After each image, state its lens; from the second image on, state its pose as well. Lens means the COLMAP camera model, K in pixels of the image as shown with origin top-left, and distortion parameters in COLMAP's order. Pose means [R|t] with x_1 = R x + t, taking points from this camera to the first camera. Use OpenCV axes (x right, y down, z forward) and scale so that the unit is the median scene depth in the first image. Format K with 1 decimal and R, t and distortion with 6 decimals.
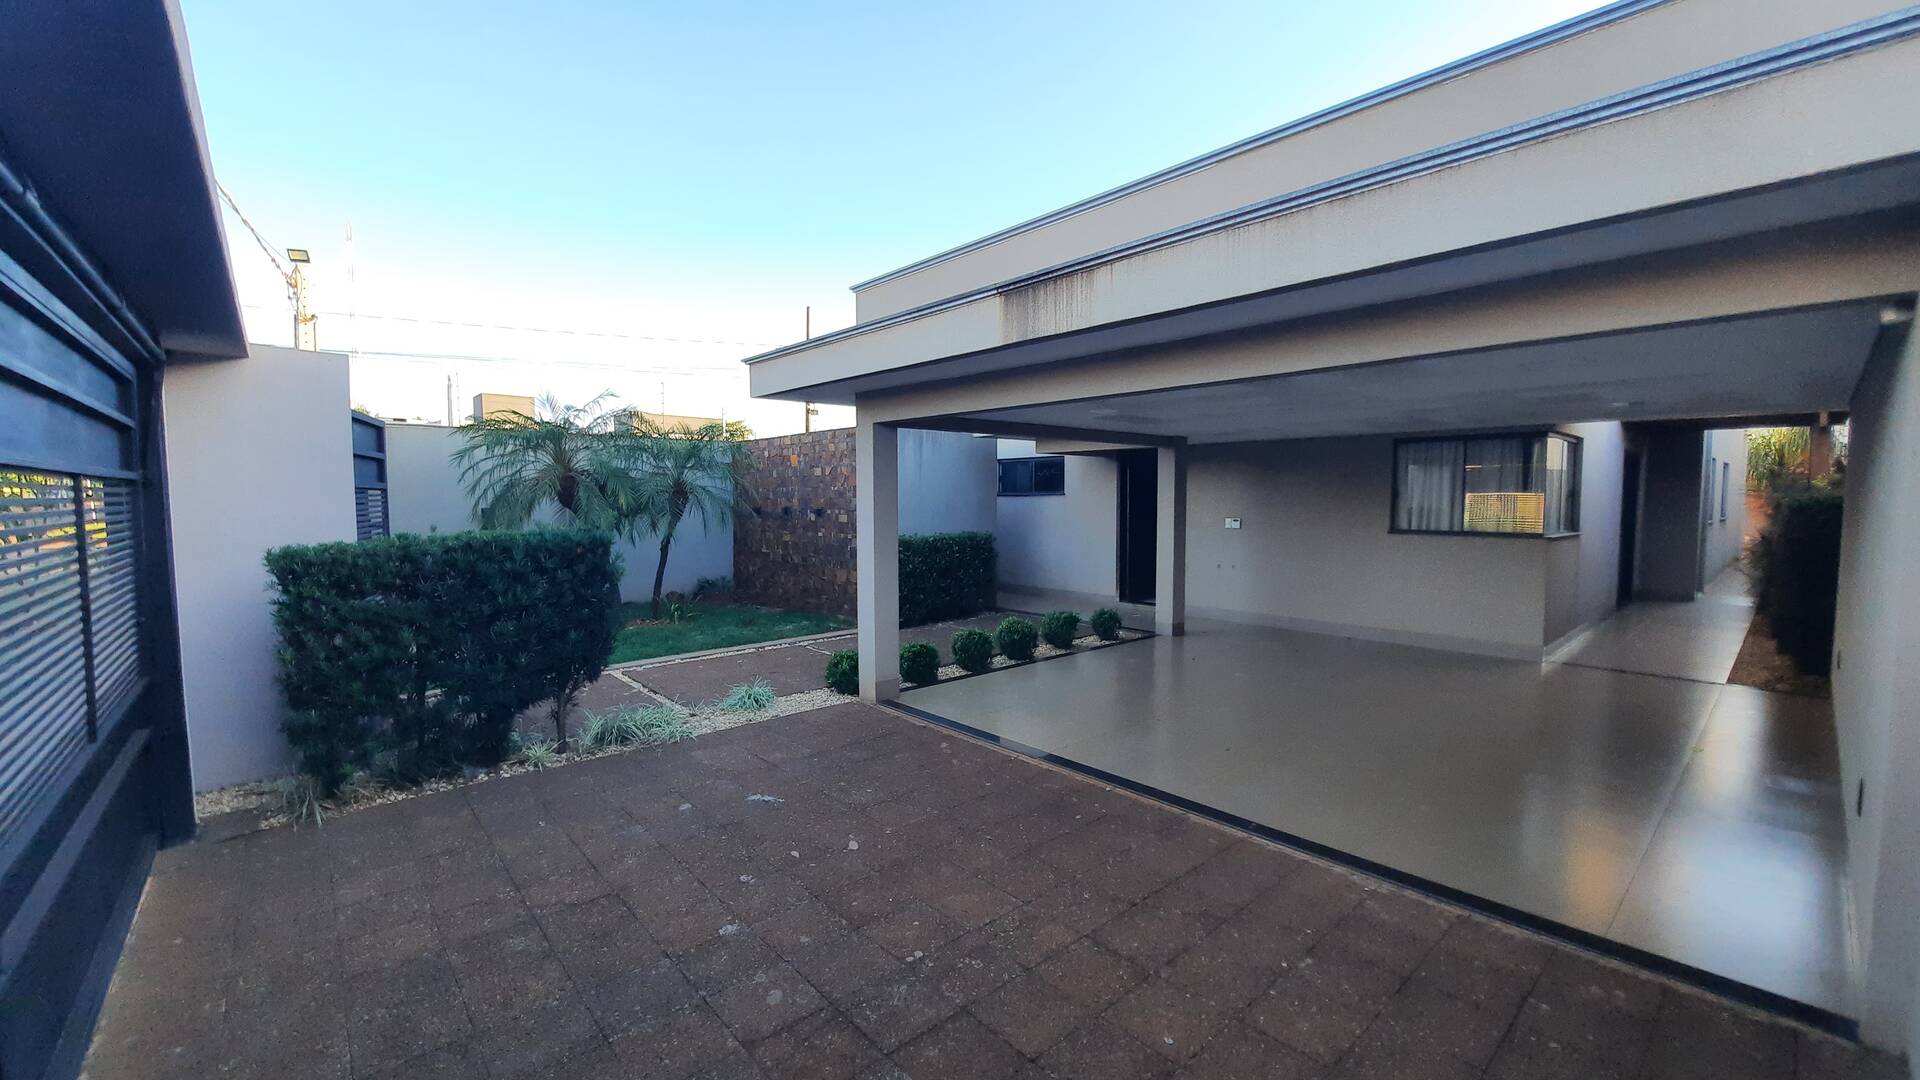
lens RADIAL K [[752.8, 0, 959.4], [0, 752.8, 544.8], [0, 0, 1]] dist [-0.012318, -0.000054]
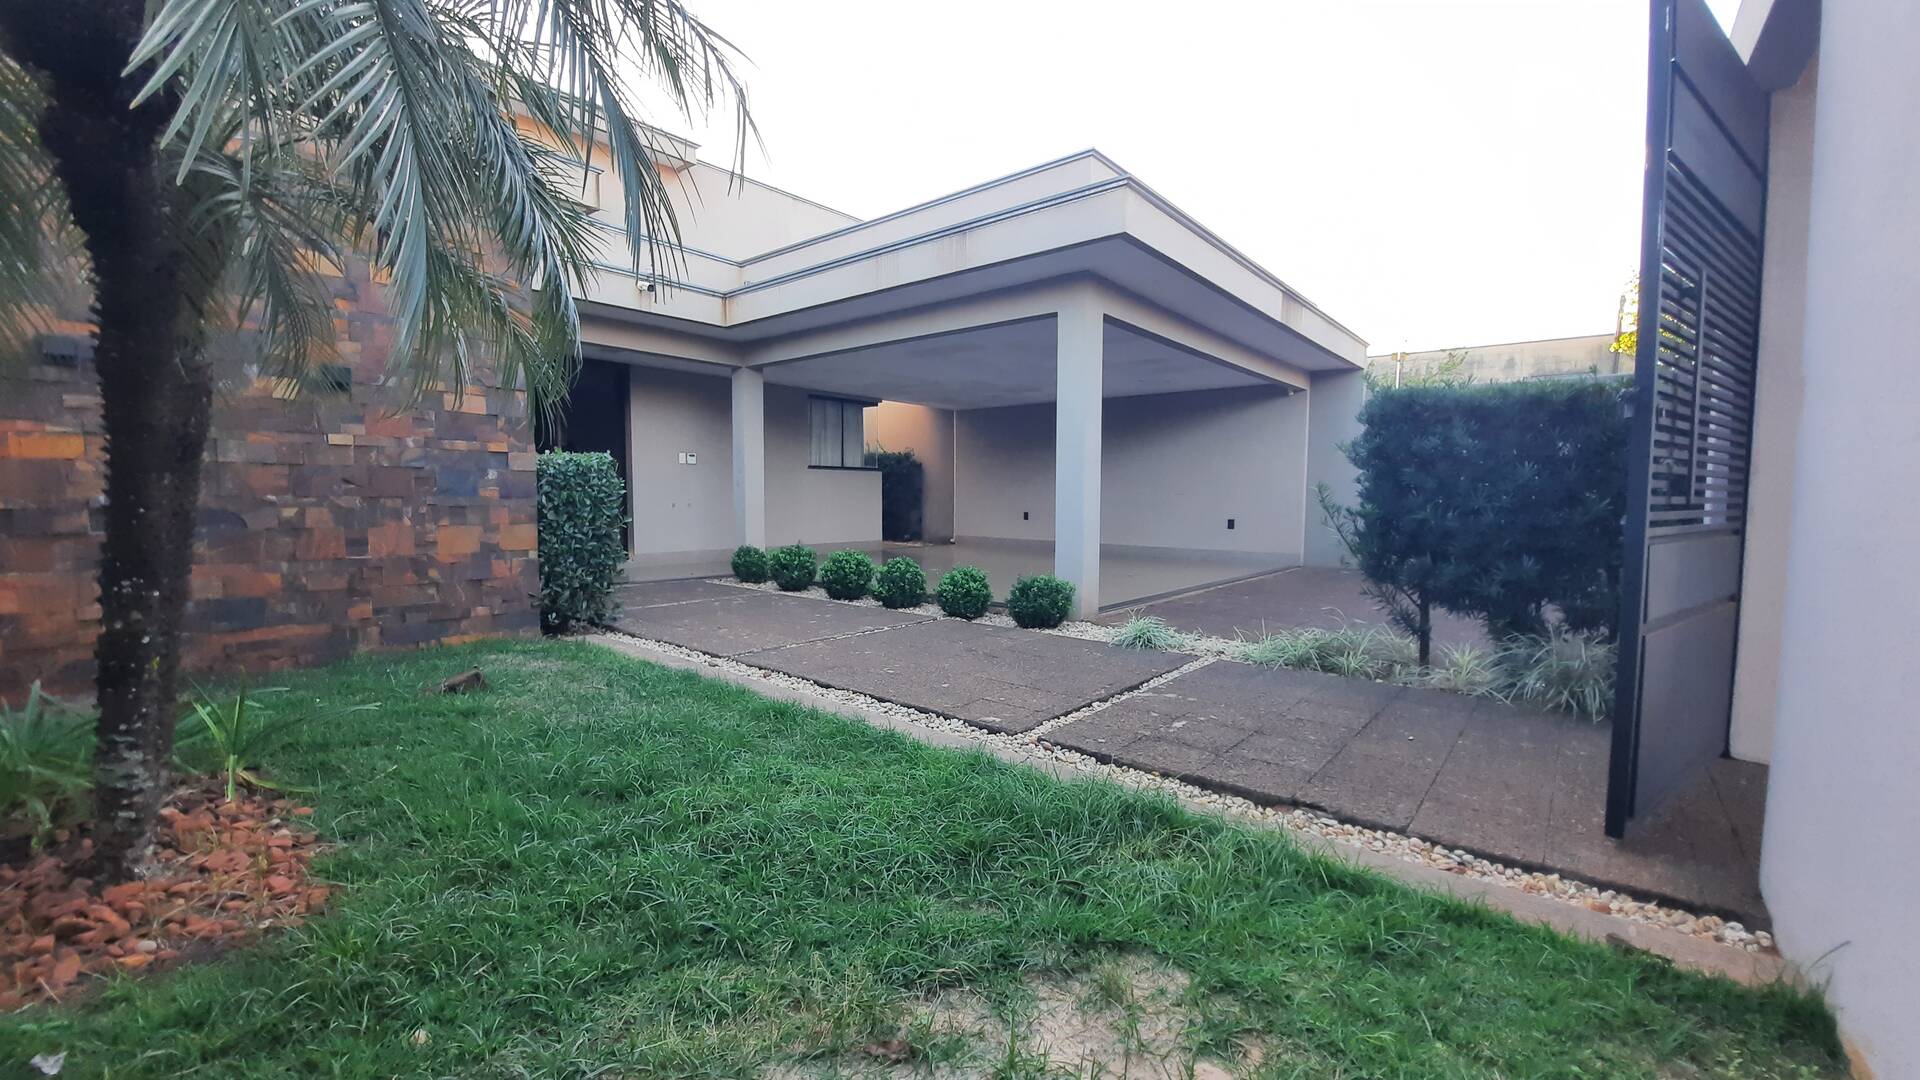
lens RADIAL K [[752.8, 0, 959.7], [0, 752.8, 537.4], [0, 0, 1]] dist [-0.012318, -0.000054]
pose [[-0.139846, -0.056403, 0.988565, -0.601481], [0.047974, 0.996818, 0.063660, 0.025466], [-0.989010, 0.056328, -0.136696, 0.771612]]
